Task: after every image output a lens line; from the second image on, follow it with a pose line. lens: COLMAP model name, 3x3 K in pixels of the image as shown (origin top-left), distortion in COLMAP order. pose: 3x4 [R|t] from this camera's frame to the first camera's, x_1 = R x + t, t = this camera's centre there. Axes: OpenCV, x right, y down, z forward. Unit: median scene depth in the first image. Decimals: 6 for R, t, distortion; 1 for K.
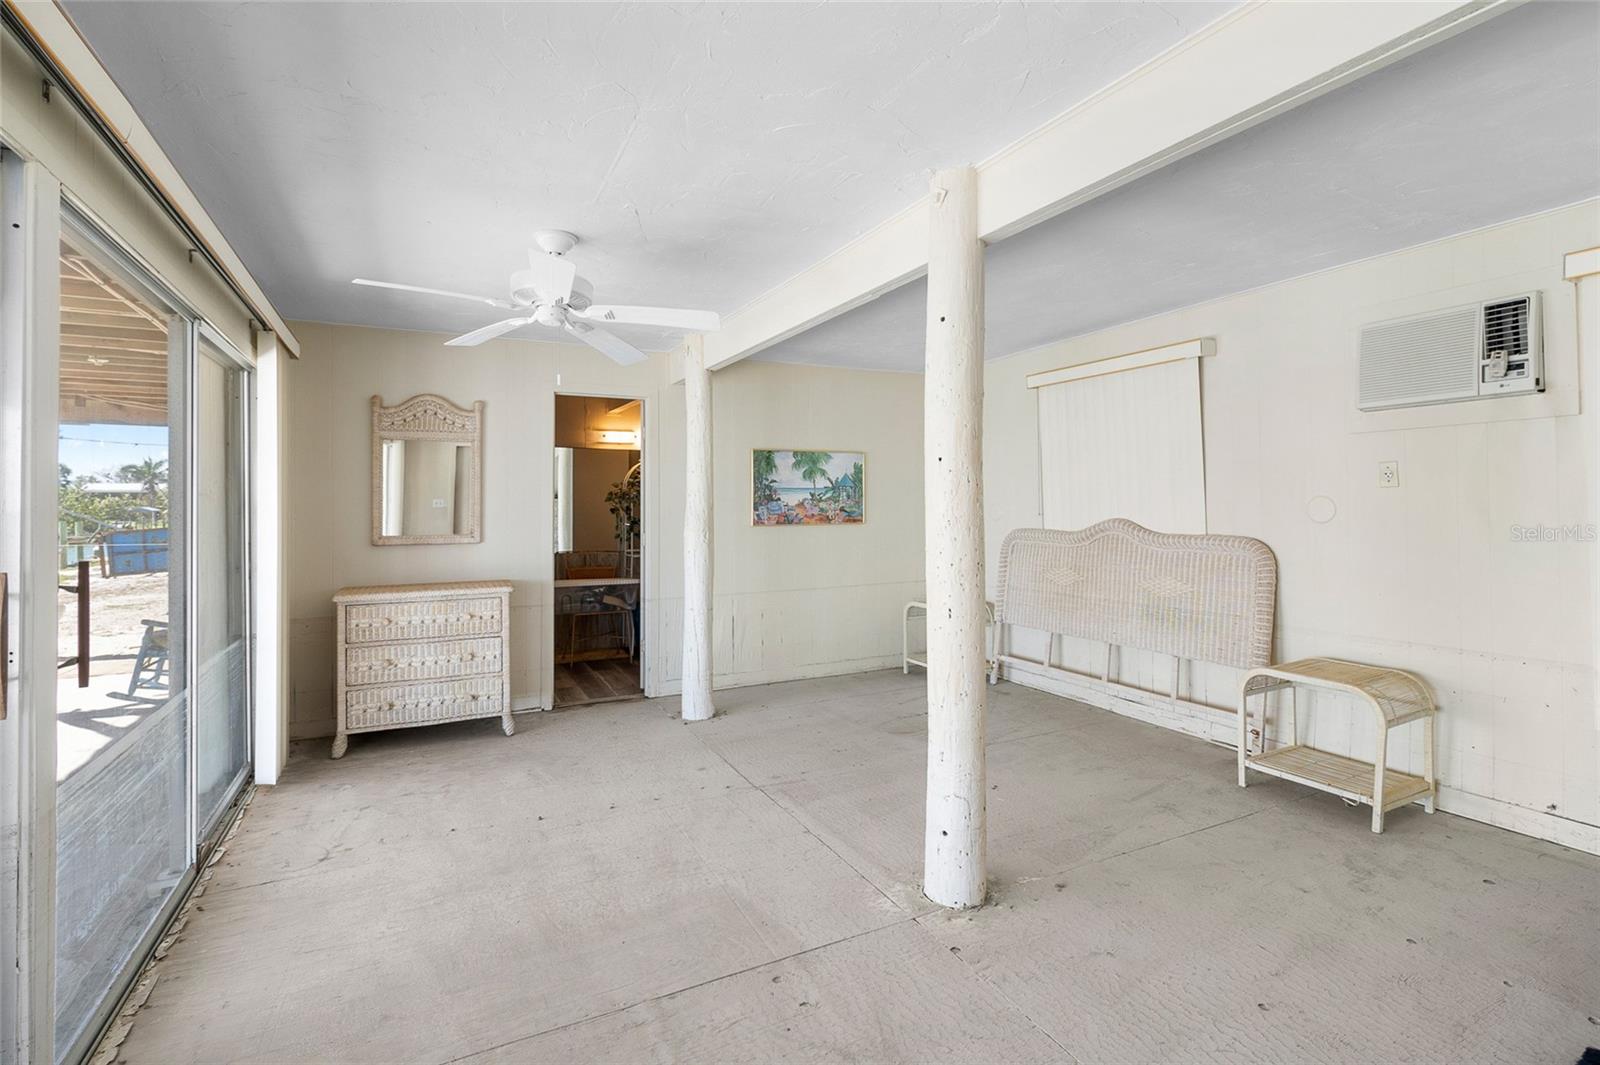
lens RADIAL K [[740.6, 0, 810.4], [0, 740.6, 510.5], [0, 0, 1]] dist [0.002374, 0.000462]
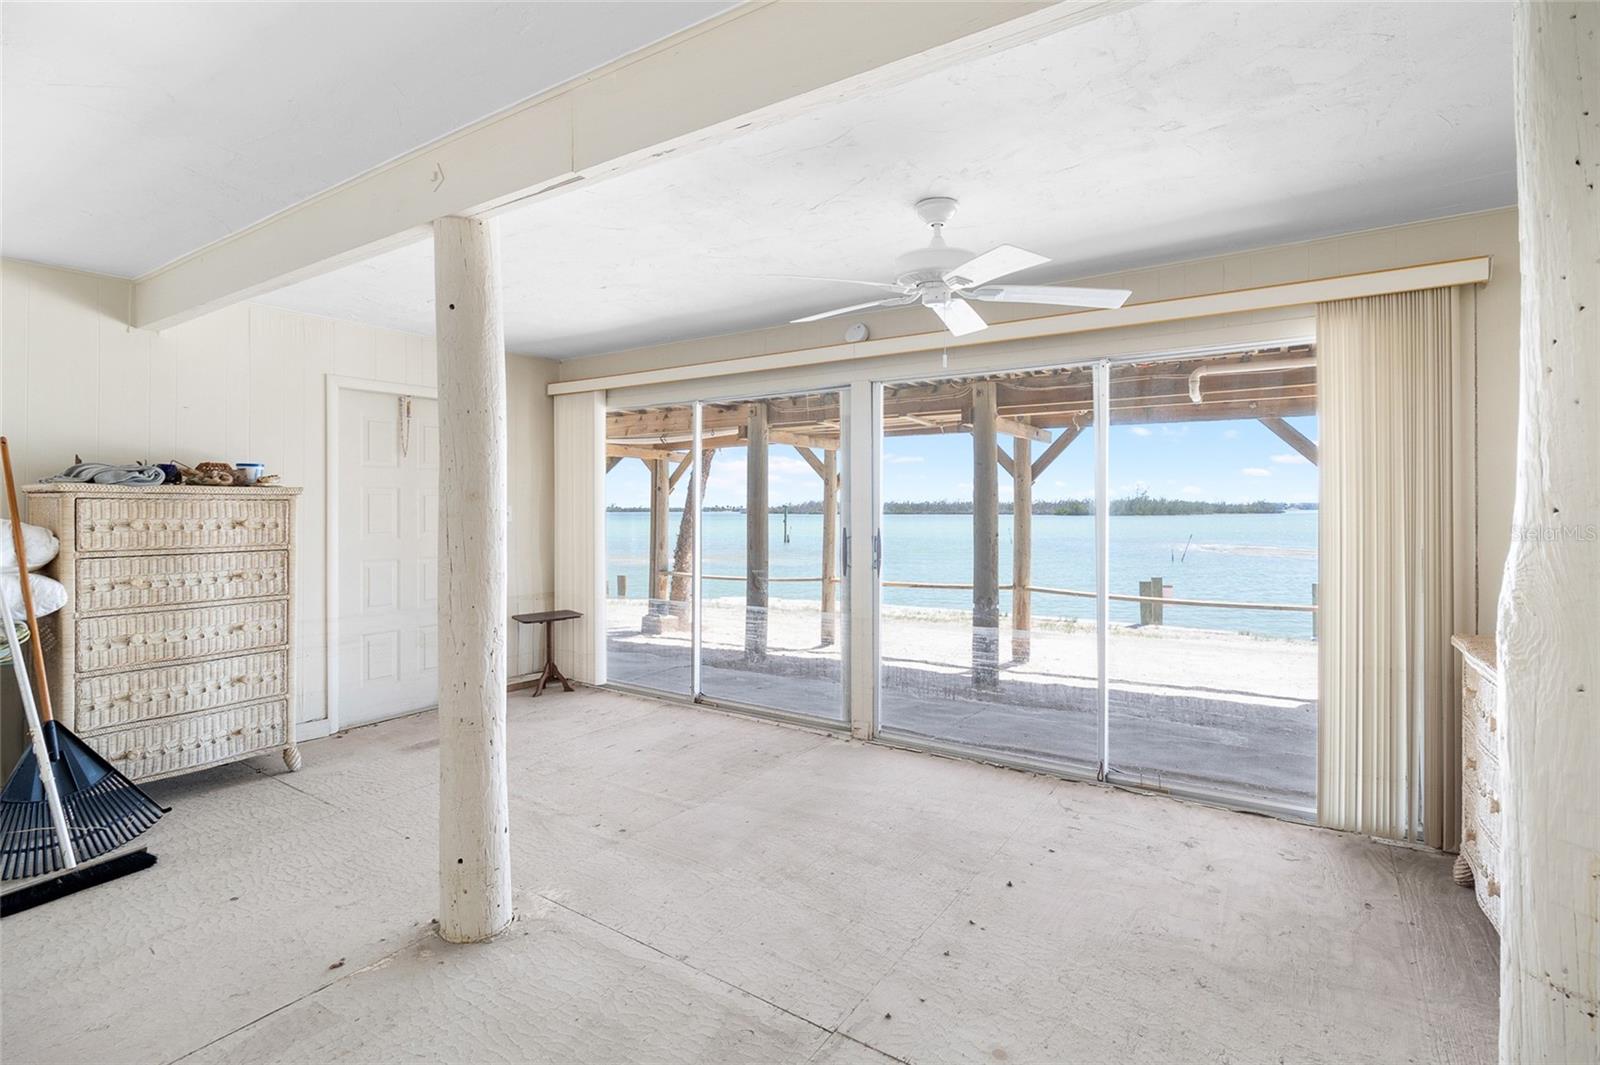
lens RADIAL K [[740.6, 0, 810.4], [0, 740.6, 510.5], [0, 0, 1]] dist [0.002374, 0.000462]
pose [[-0.869363, 0.011810, -0.494033, 0.243708], [0.006746, 0.999905, 0.012031, -0.009674], [0.494128, 0.007127, -0.869360, 1.719772]]
